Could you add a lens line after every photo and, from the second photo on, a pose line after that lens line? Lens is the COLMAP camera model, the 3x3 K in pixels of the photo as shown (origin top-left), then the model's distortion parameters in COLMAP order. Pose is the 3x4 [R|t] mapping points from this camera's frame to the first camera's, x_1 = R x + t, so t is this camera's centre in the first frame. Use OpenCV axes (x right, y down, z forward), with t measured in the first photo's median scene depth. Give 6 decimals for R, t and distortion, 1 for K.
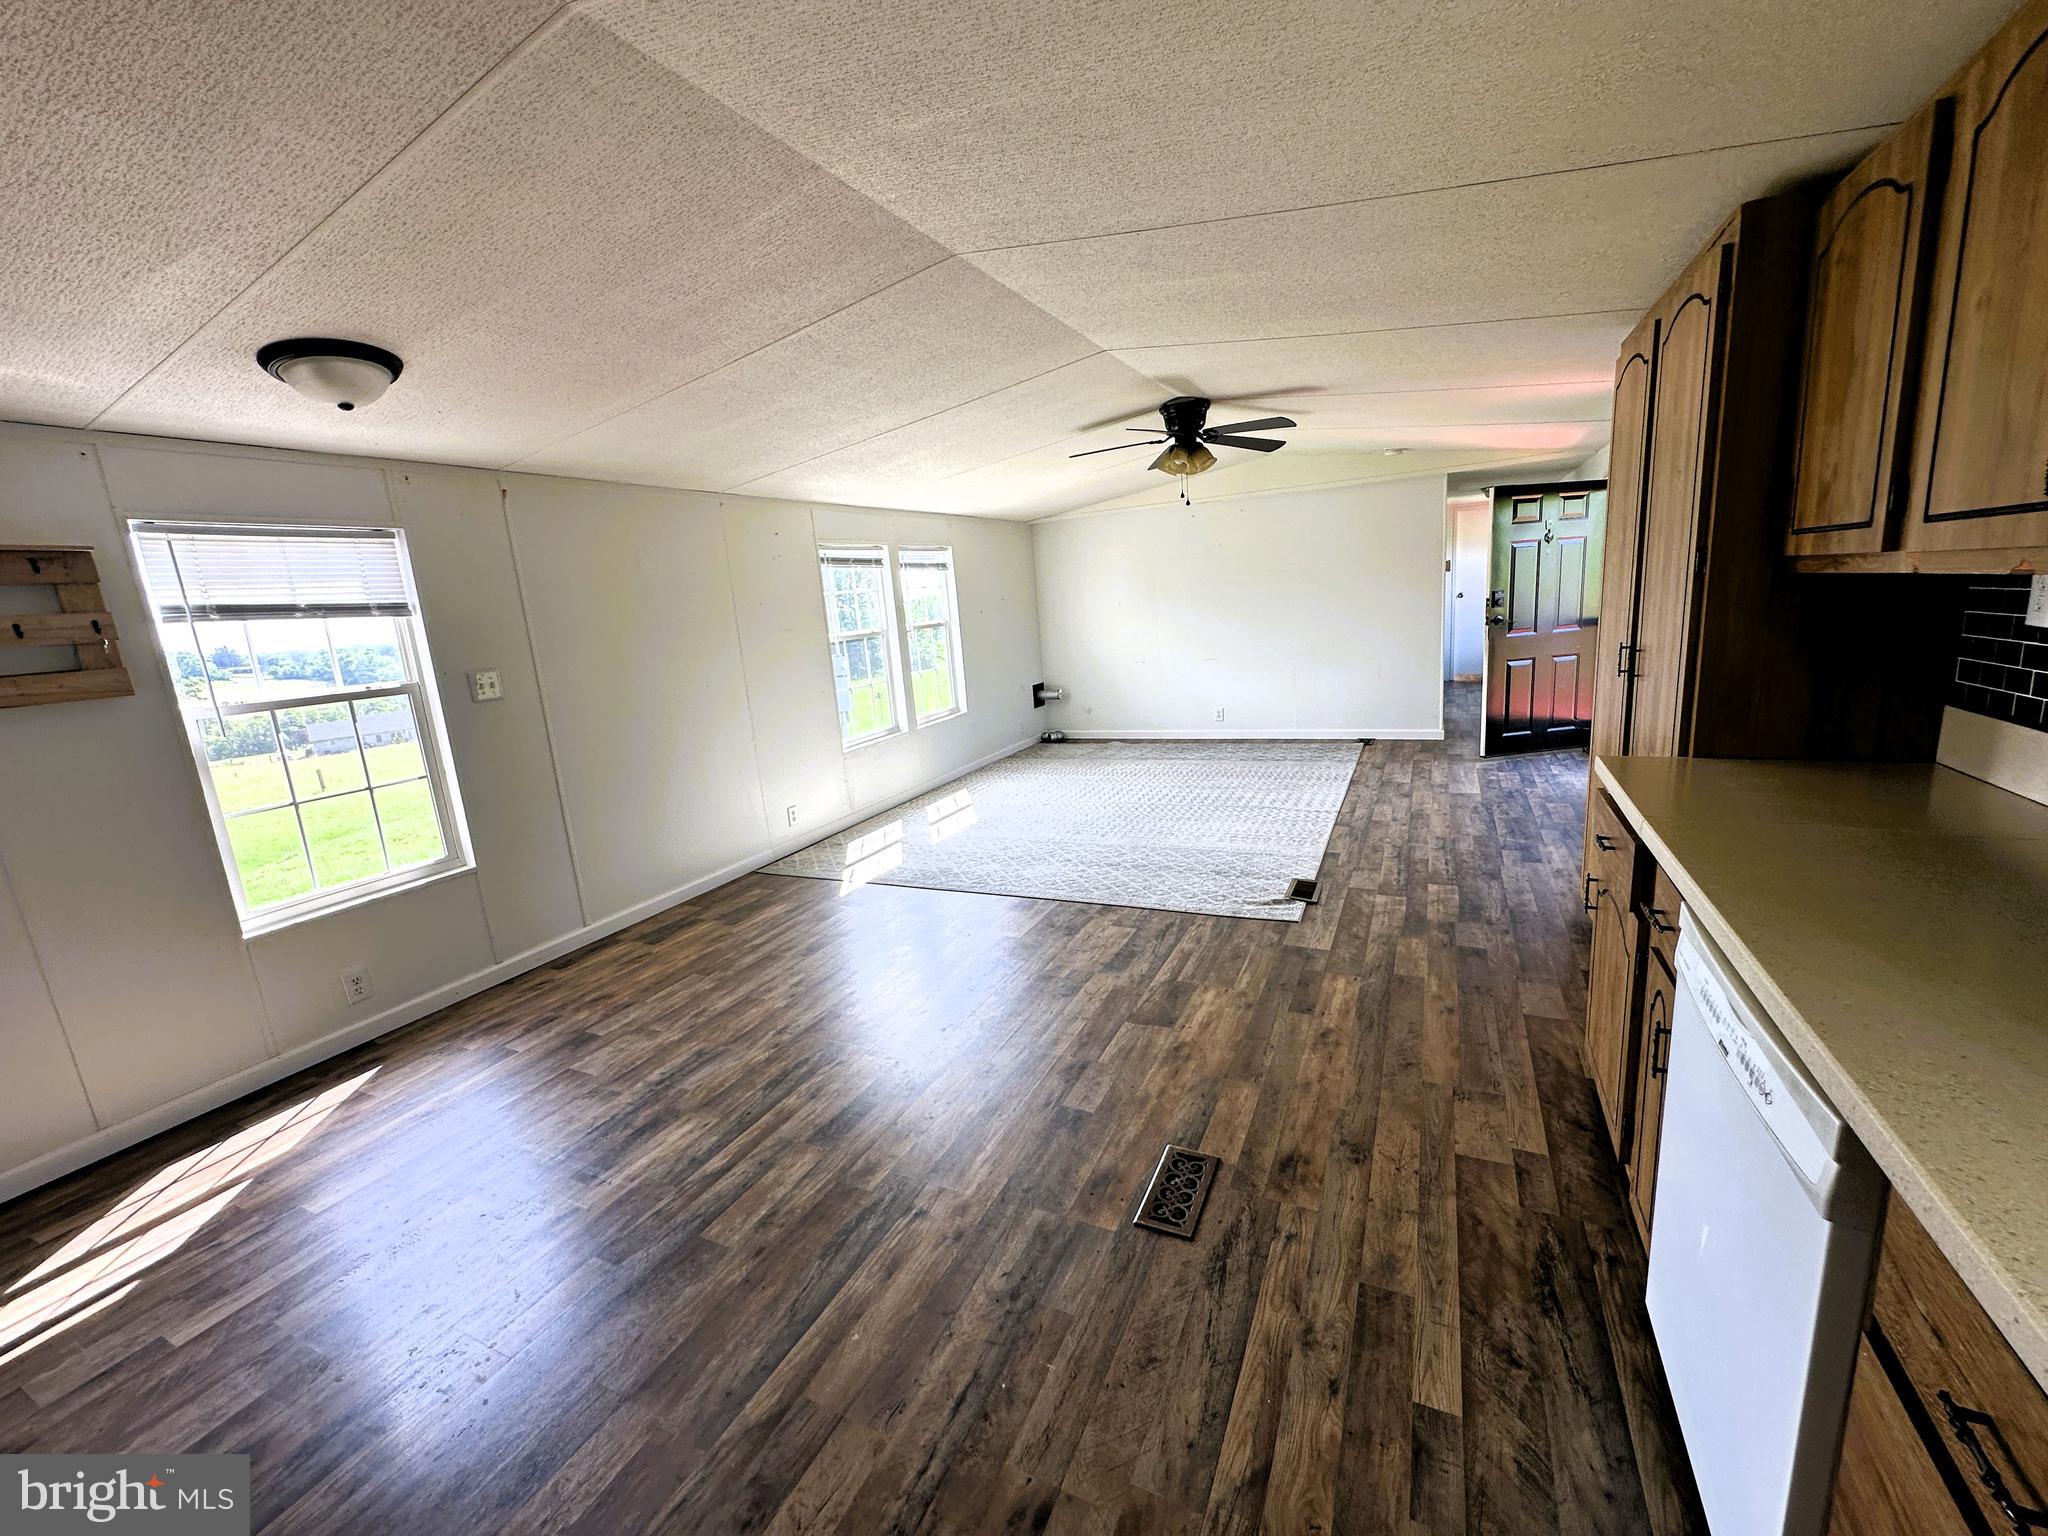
lens RADIAL K [[817.2, 0, 1025.7], [0, 817.2, 771.3], [0, 0, 1]] dist [-0.004949, 0.001262]
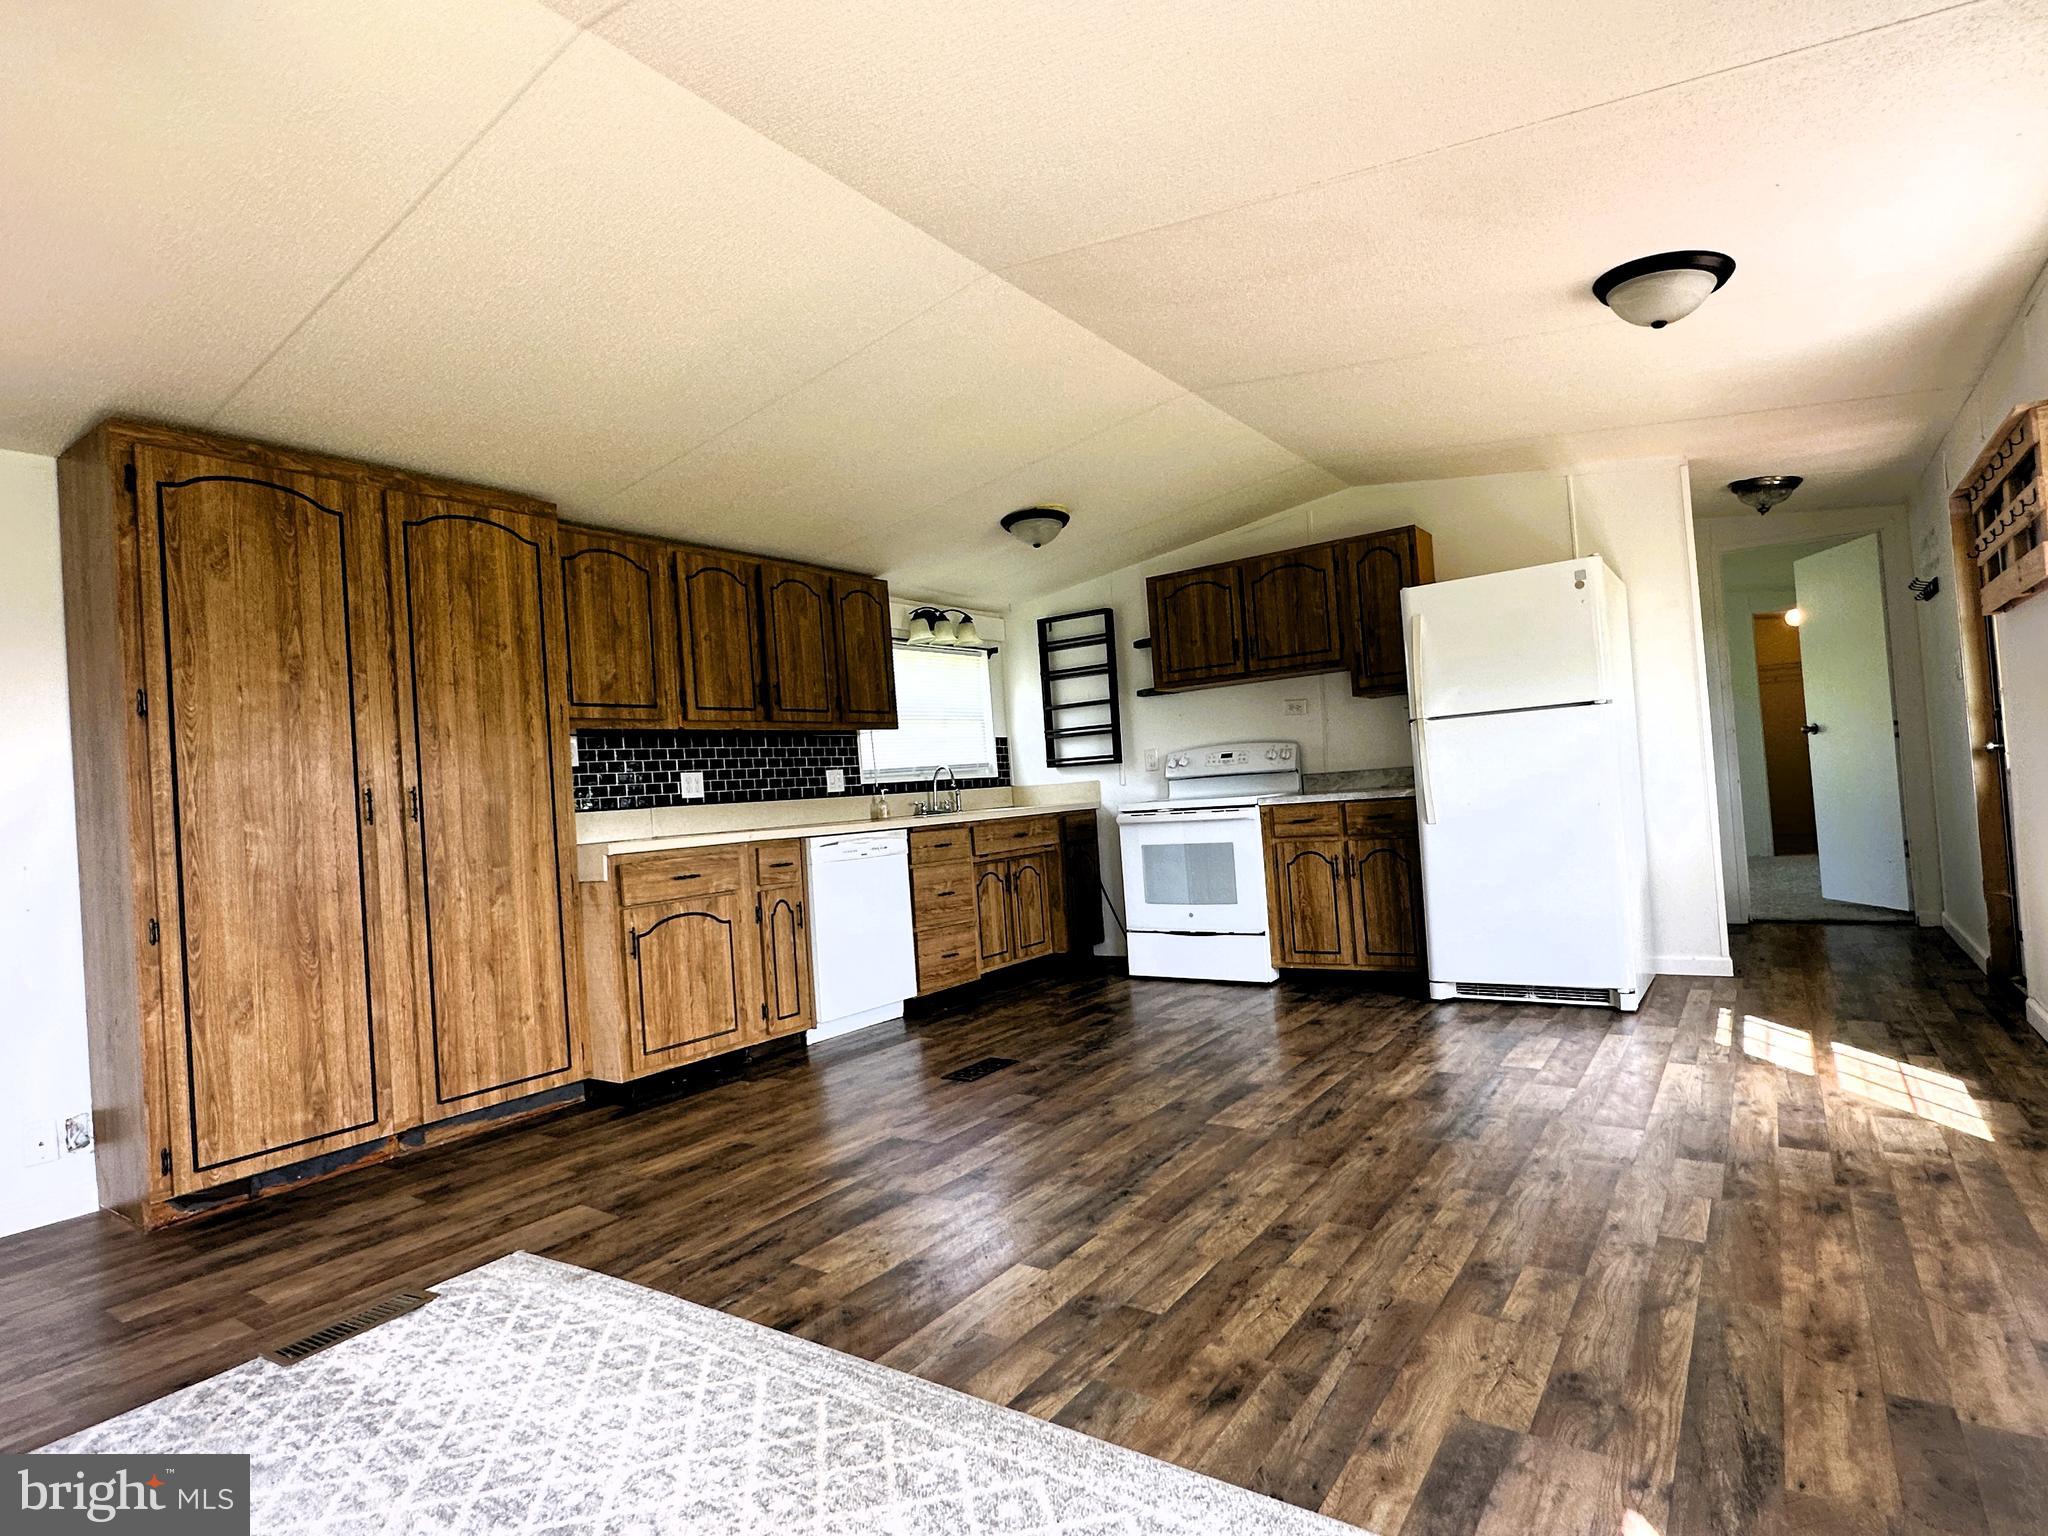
lens RADIAL K [[1060.9, 0, 1023.6], [0, 1060.9, 772.1], [0, 0, 1]] dist [-0.005318, 0.001622]
pose [[-0.976532, 0.149953, 0.154595, -0.167620], [0.176036, 0.969278, 0.171791, -0.208158], [-0.124085, 0.194974, -0.972928, 1.720605]]
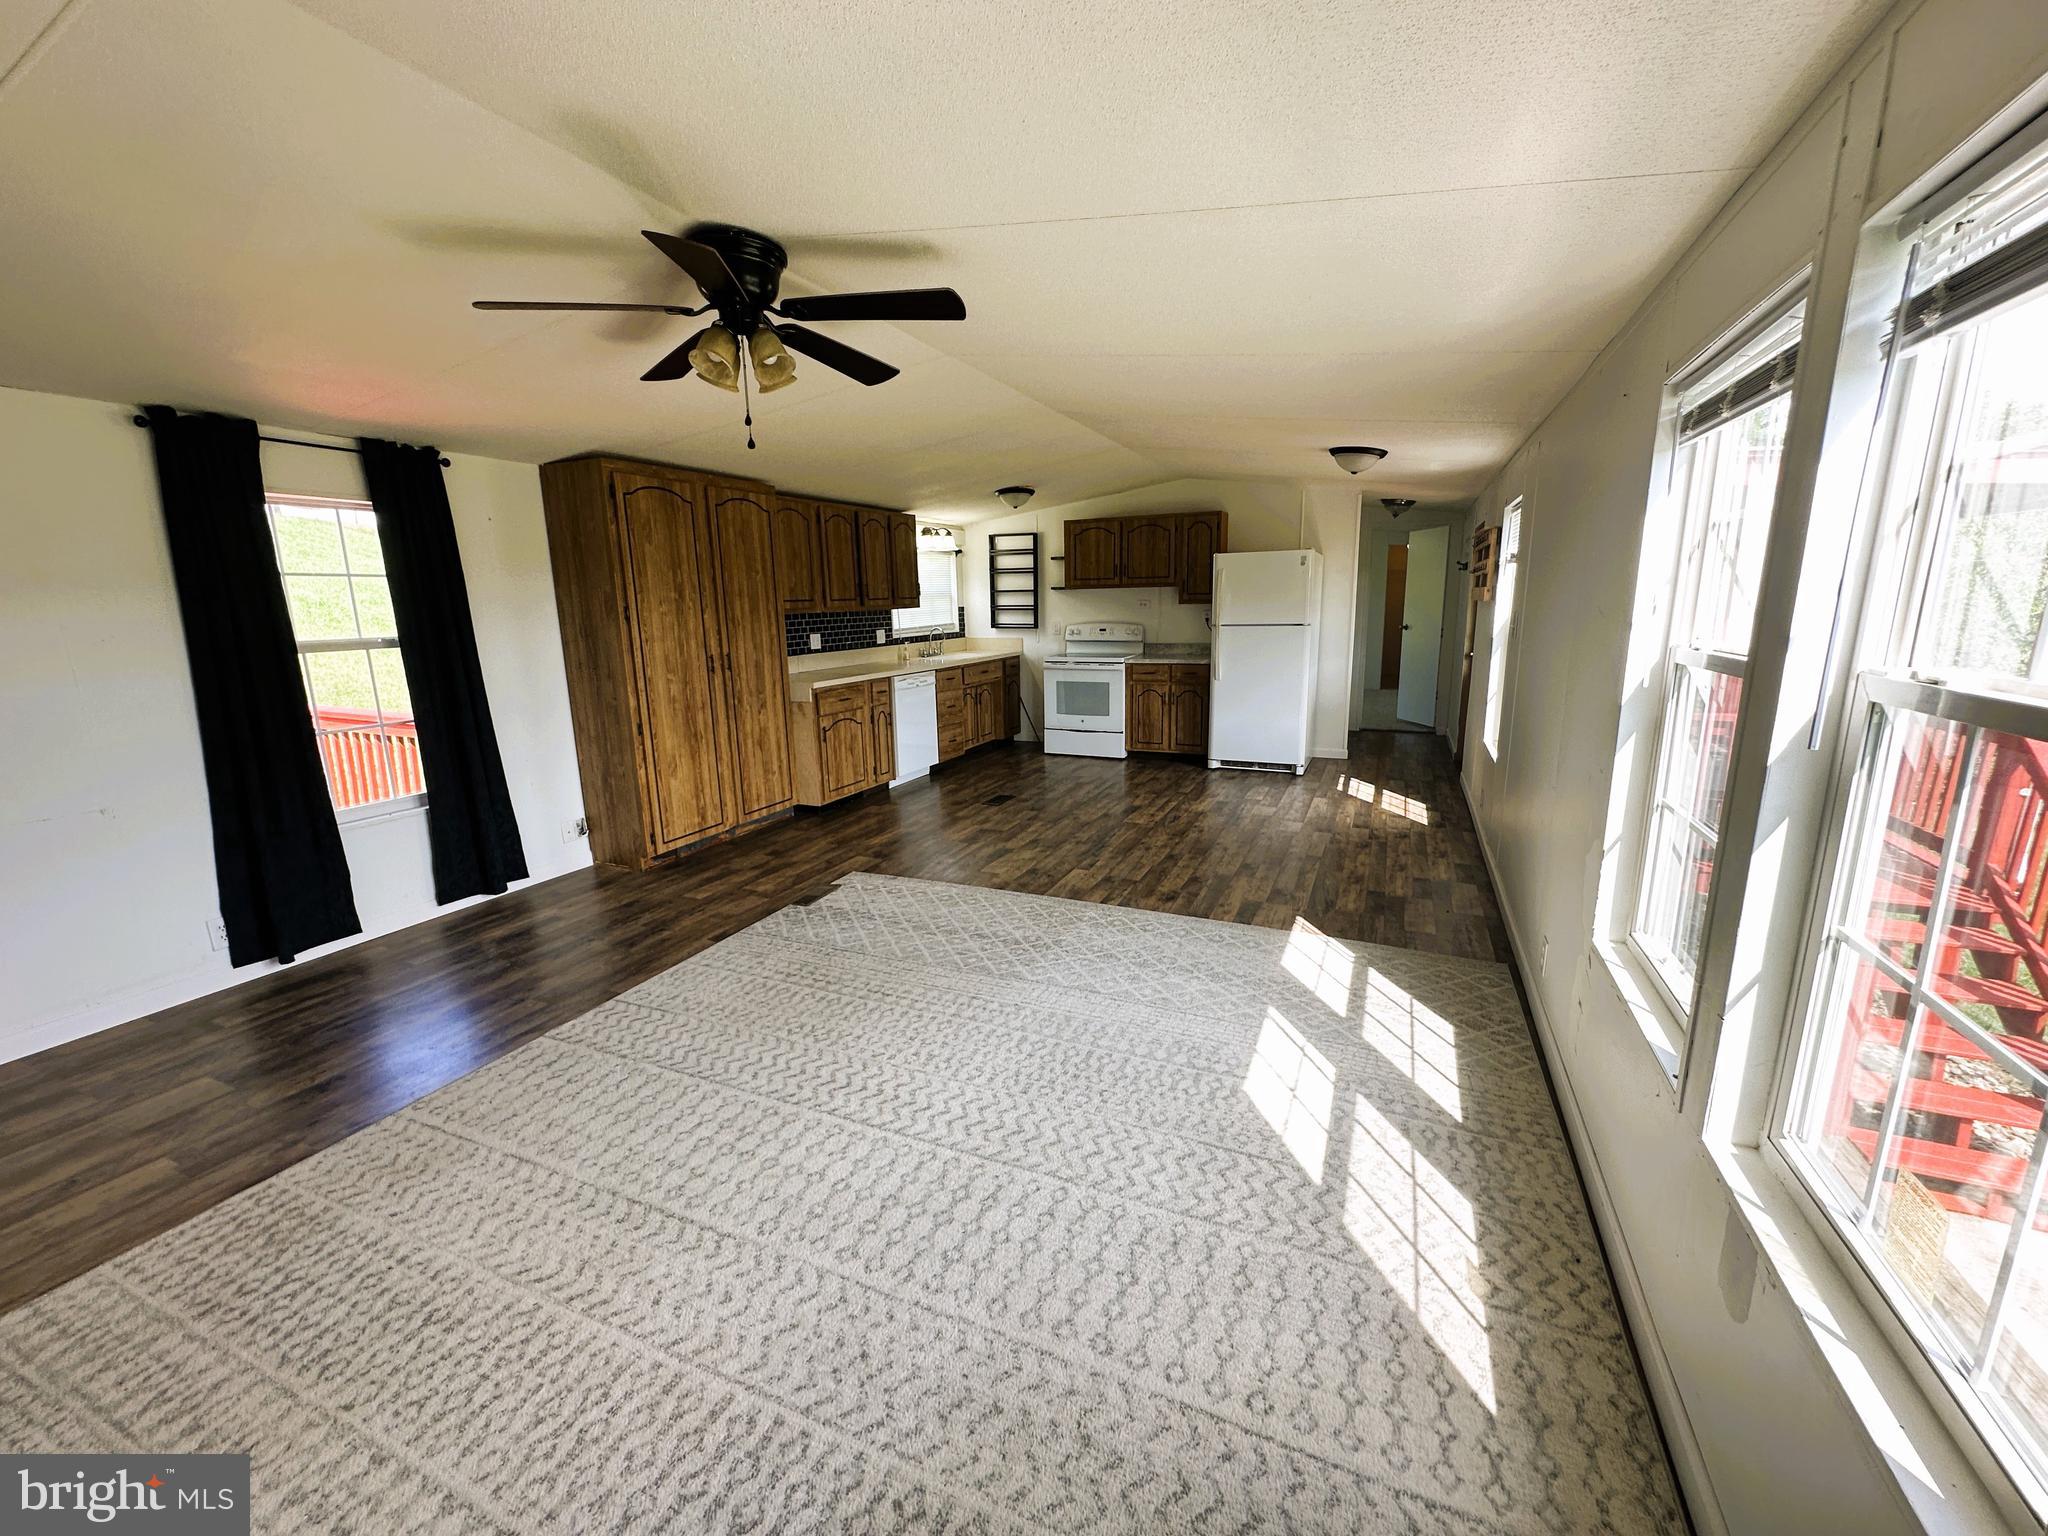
lens RADIAL K [[817.2, 0, 1022.7], [0, 817.2, 767.0], [0, 0, 1]] dist [-0.004949, 0.001262]
pose [[-0.994689, 0.102070, -0.013246, 0.080280], [0.088221, 0.911780, 0.401092, -0.487856], [0.053017, 0.397794, -0.915942, 2.287520]]
